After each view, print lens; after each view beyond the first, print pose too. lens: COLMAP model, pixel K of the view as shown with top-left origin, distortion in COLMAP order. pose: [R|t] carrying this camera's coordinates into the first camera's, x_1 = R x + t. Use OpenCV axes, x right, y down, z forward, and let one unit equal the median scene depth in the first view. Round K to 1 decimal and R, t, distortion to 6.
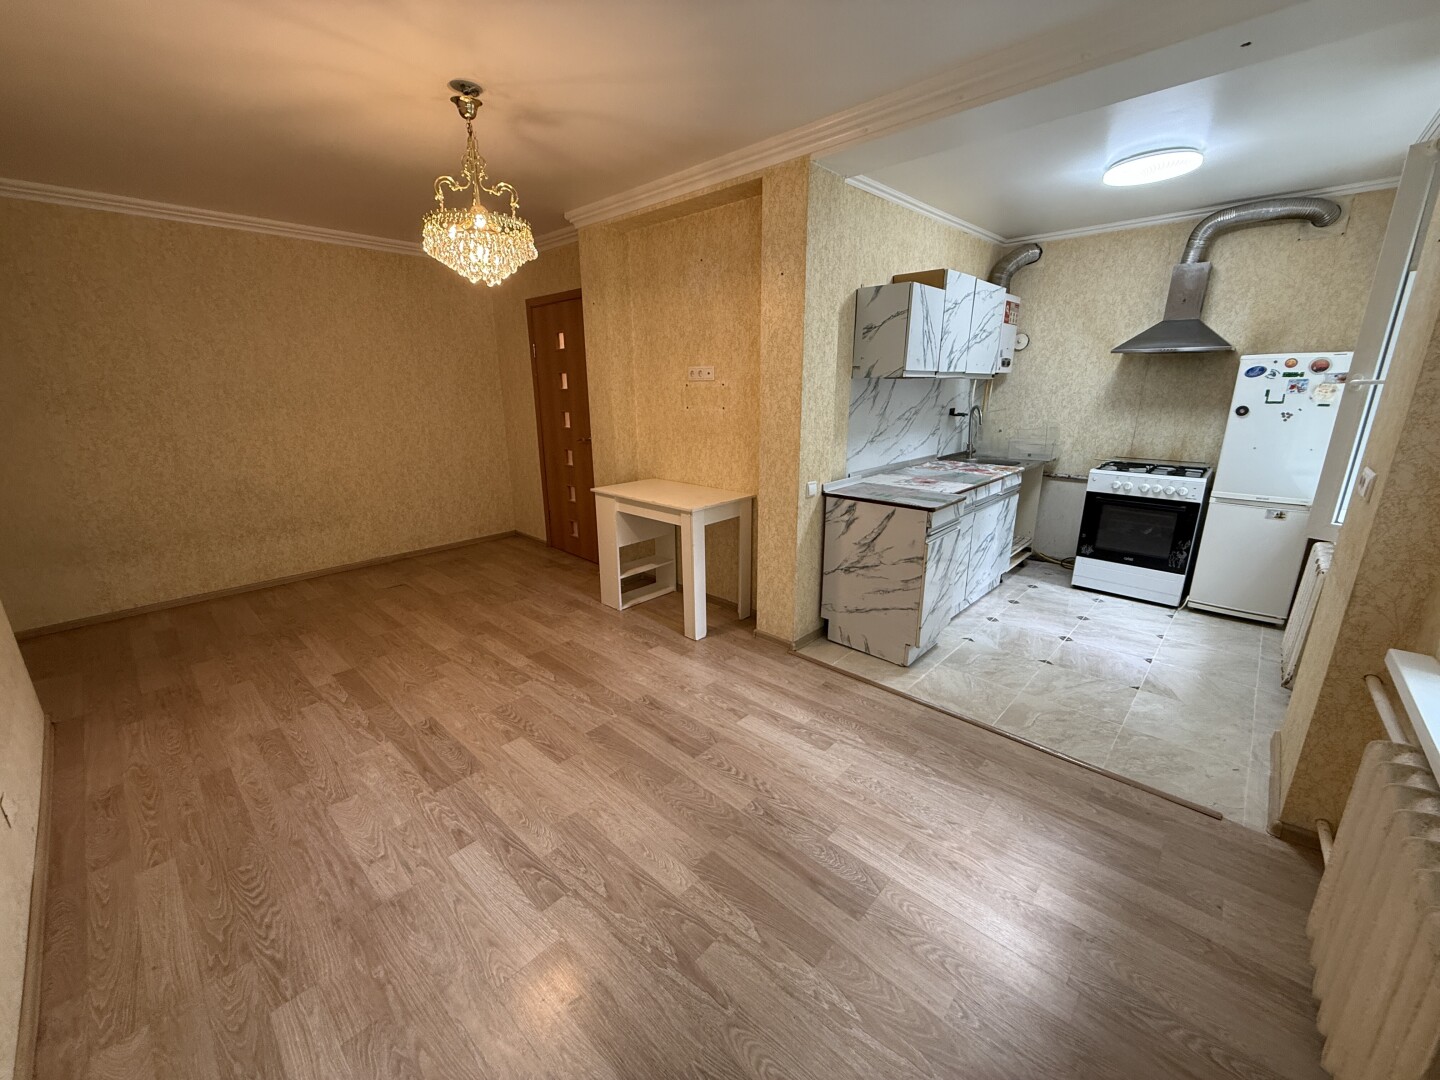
lens RADIAL K [[574.5, 0, 714.6], [0, 574.5, 541.1], [0, 0, 1]] dist [0.000831, -0.000001]
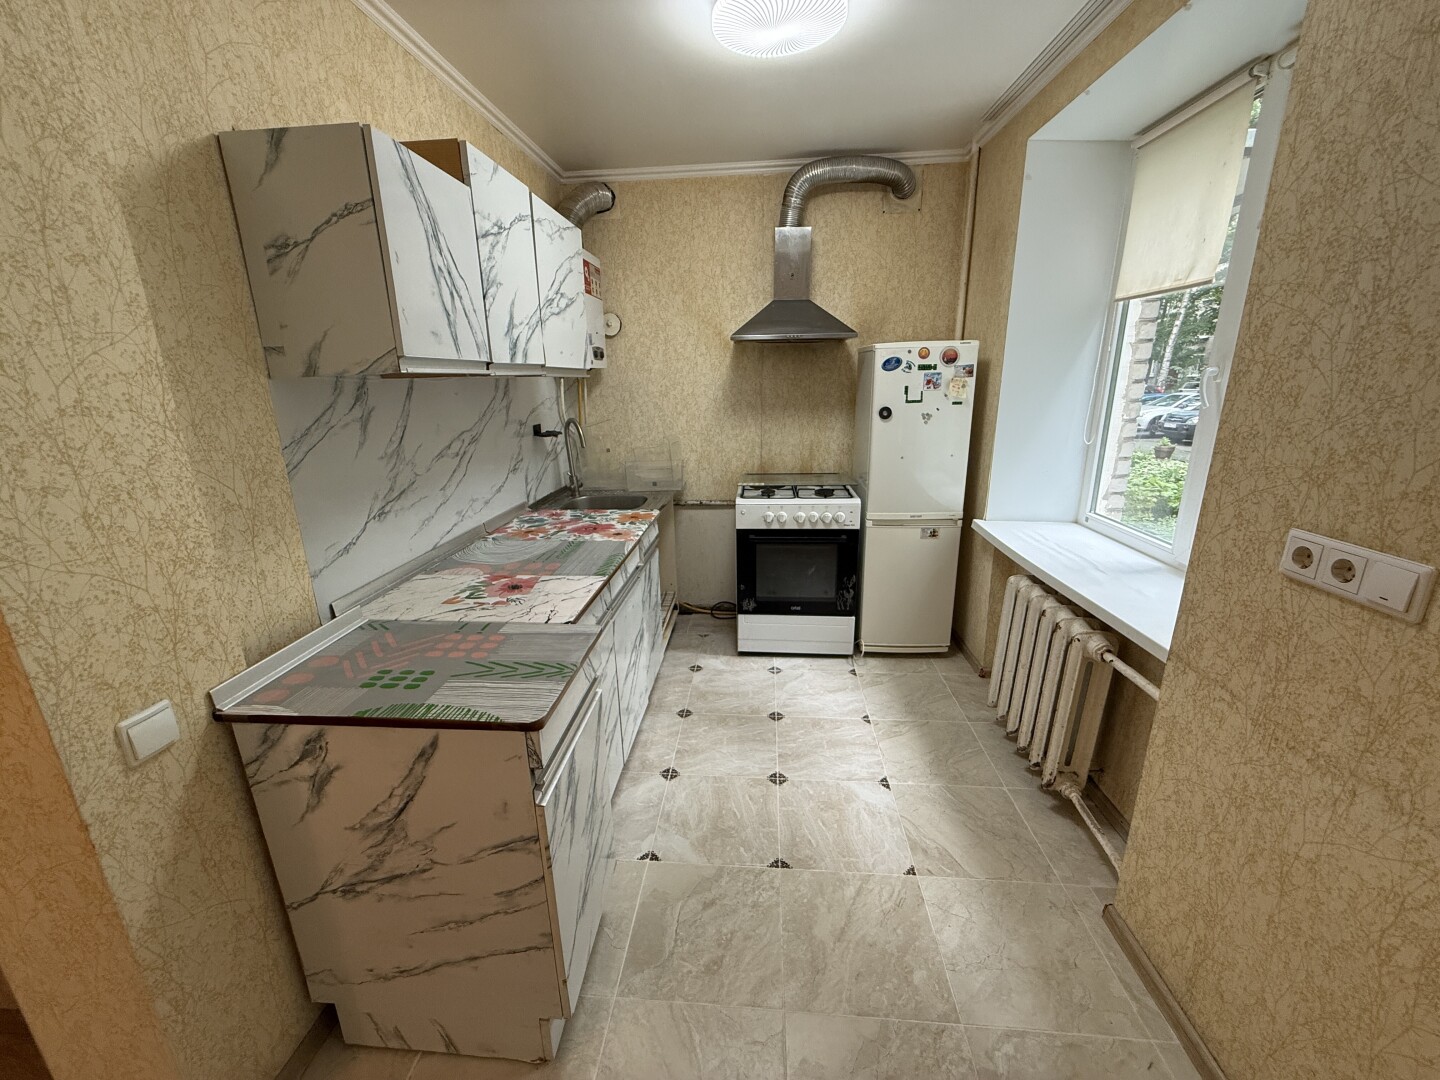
lens RADIAL K [[574.5, 0, 714.6], [0, 574.5, 541.1], [0, 0, 1]] dist [0.000831, -0.000001]
pose [[0.781112, -0.181579, 0.597405, 0.228842], [0.182575, 0.981386, 0.059570, -0.147706], [-0.597102, 0.062540, 0.799724, 0.531604]]
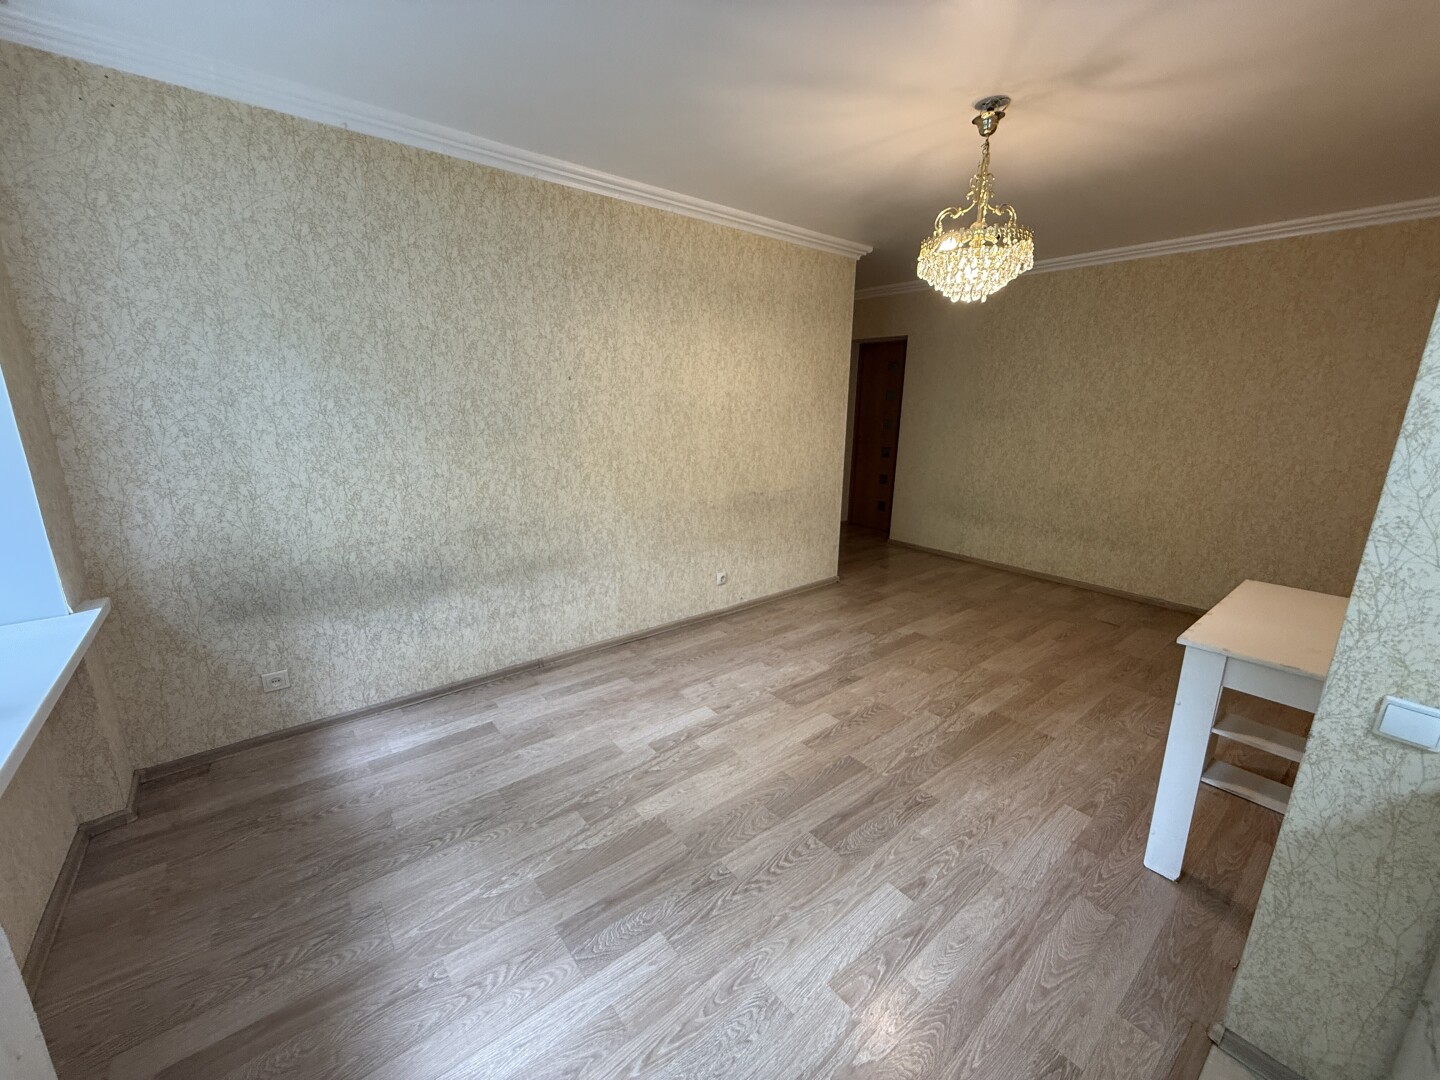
lens RADIAL K [[574.5, 0, 714.6], [0, 574.5, 541.1], [0, 0, 1]] dist [0.000831, -0.000001]
pose [[-0.151588, 0.244070, -0.957836, 0.507775], [-0.274592, 0.920493, 0.278012, -0.163722], [0.949537, 0.305158, -0.072516, 0.566731]]
